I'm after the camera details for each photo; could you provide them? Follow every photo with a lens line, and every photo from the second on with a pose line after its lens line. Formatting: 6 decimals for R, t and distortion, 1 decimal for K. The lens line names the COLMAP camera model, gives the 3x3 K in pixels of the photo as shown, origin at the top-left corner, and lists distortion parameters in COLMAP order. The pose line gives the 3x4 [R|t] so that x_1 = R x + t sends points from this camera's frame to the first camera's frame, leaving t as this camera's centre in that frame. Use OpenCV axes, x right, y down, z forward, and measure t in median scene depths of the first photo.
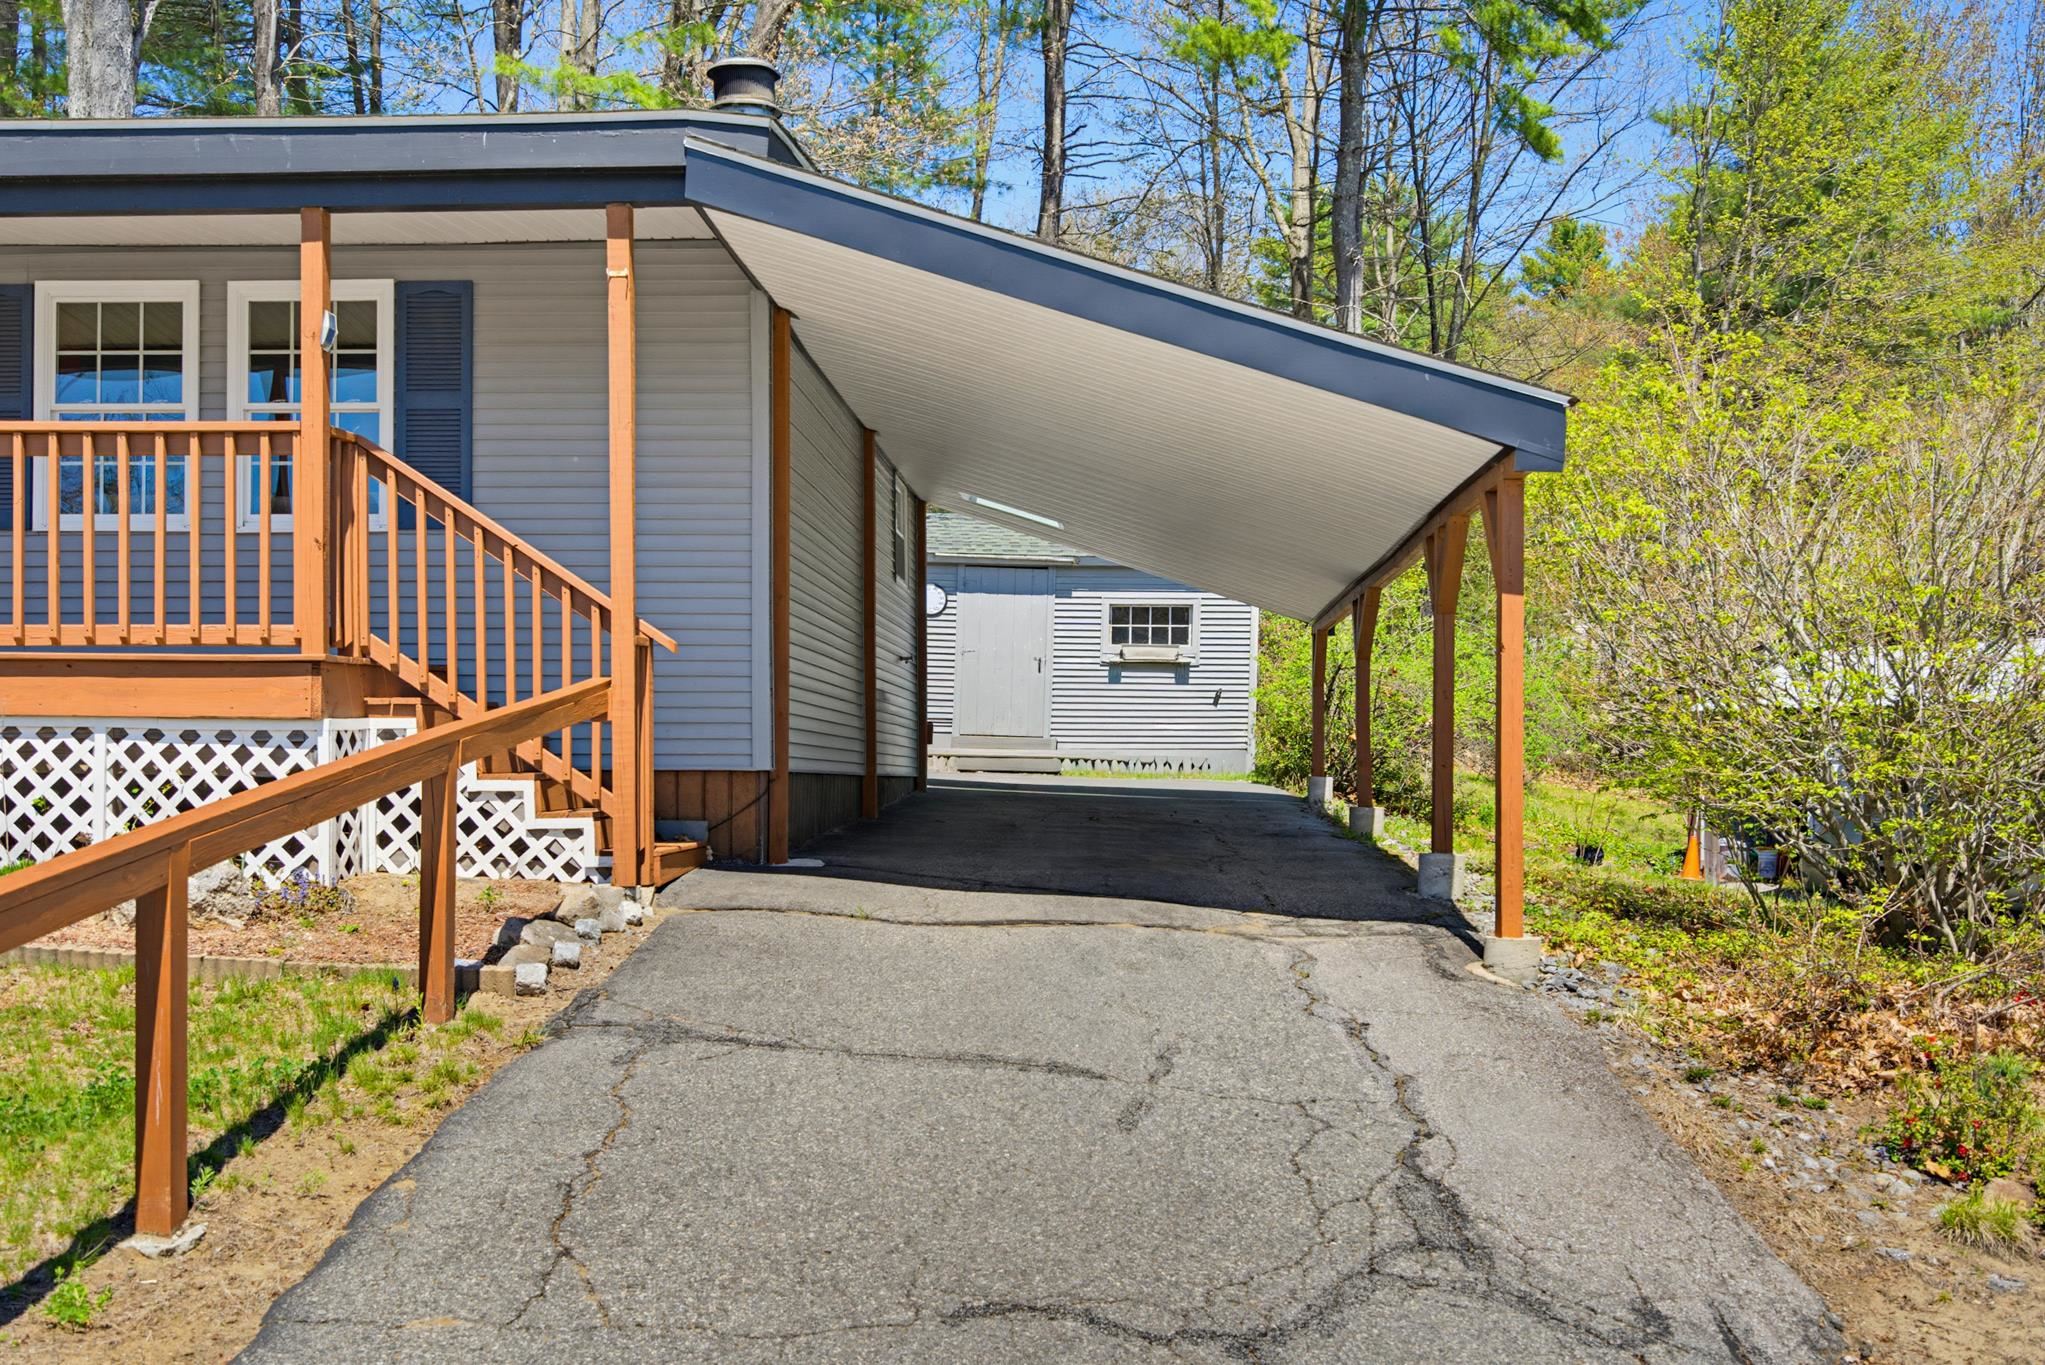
lens RADIAL K [[2027.4, 0, 1023.0], [0, 2027.4, 624.4], [0, 0, 1]] dist [0.074253, -0.203388]
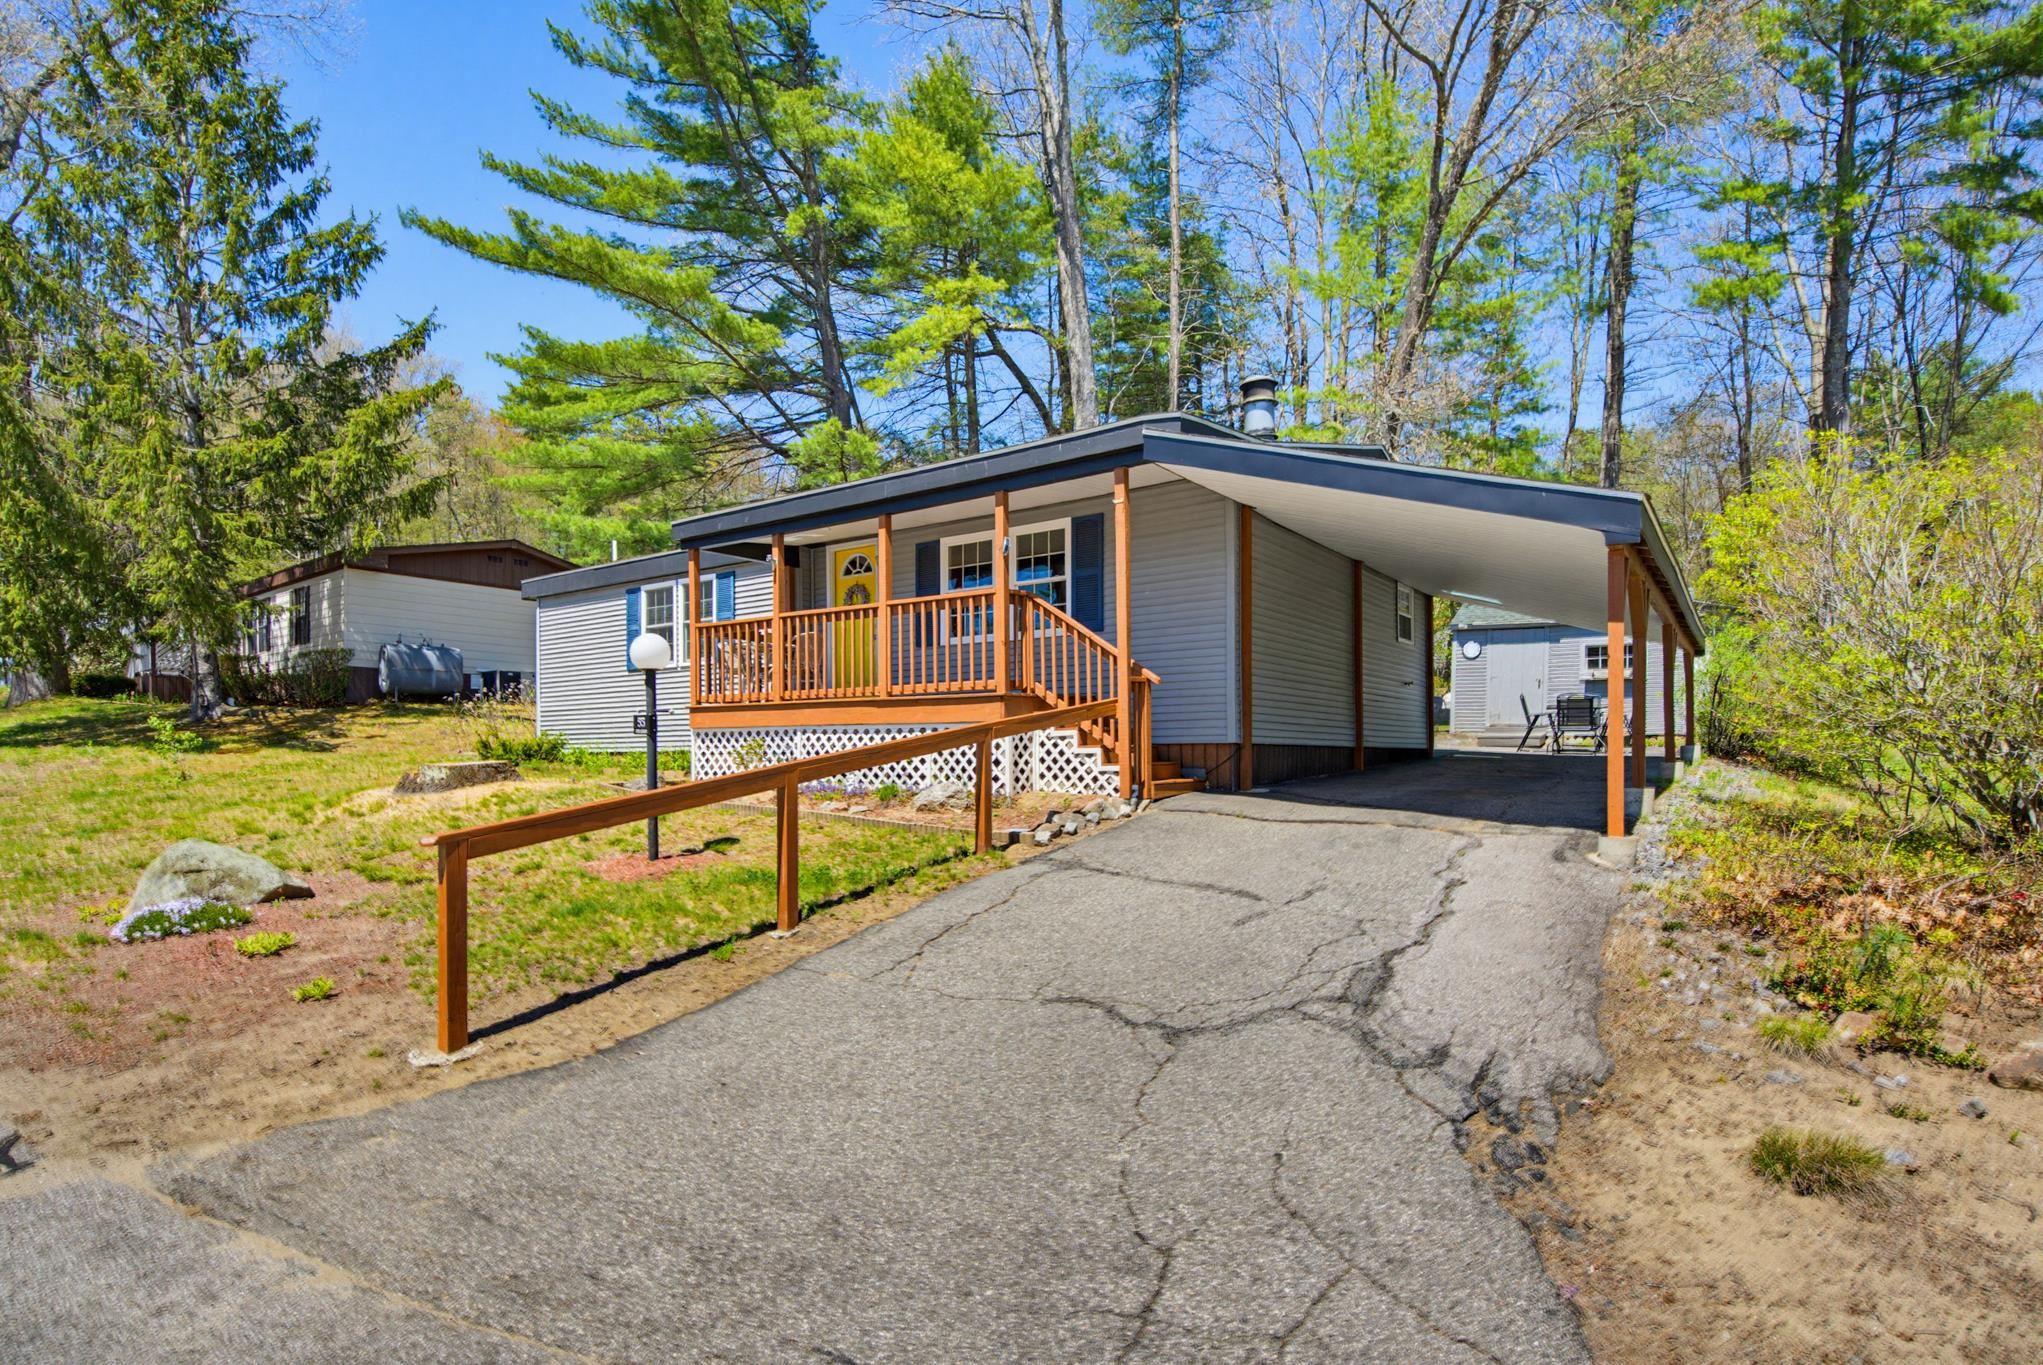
lens RADIAL K [[1028.2, 0, 1025.9], [0, 1028.2, 686.1], [0, 0, 1]] dist [0.008552, -0.001125]
pose [[0.843325, -0.046033, -0.535428, 0.264014], [0.049834, 0.998730, -0.007373, 0.016625], [0.535088, -0.020465, 0.844549, 0.065650]]
